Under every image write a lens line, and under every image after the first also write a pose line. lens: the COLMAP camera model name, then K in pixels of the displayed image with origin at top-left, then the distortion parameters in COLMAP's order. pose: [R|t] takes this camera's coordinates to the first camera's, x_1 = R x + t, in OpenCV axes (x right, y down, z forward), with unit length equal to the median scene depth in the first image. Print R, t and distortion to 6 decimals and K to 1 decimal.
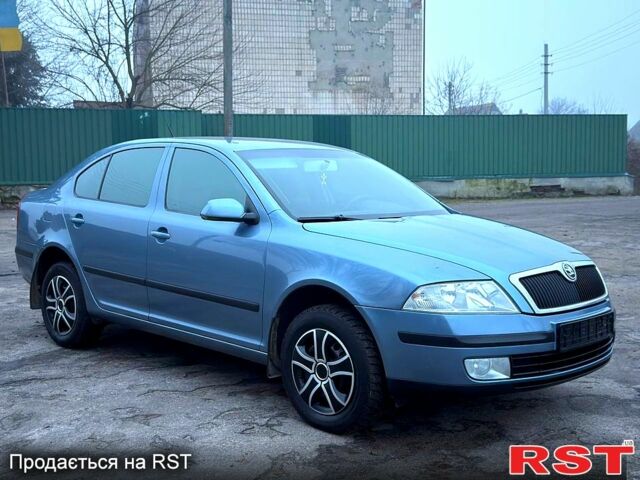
lens RADIAL K [[968.0, 0, 320.0], [0, 968.0, 240.0], [0, 0, 1]] dist [0.130324, 0.061363]
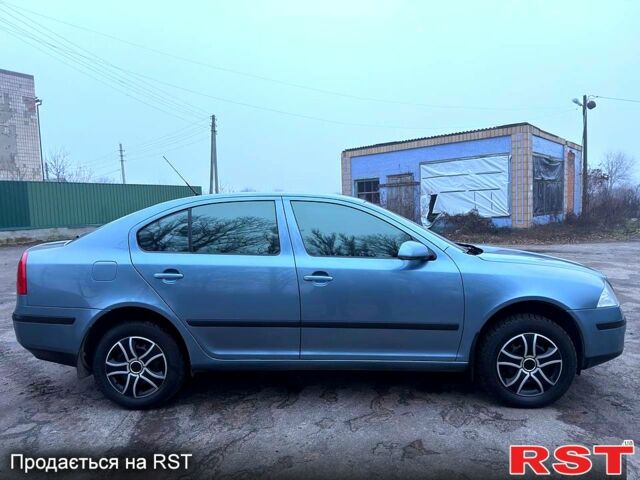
lens RADIAL K [[475.7, 0, 320.0], [0, 475.7, 240.0], [0, 0, 1]] dist [0.049764, 0.000255]
pose [[0.677322, -0.068286, 0.732511, -0.560600], [0.083302, 0.996398, 0.015860, -0.058673], [-0.730956, 0.050277, 0.680570, 0.631859]]
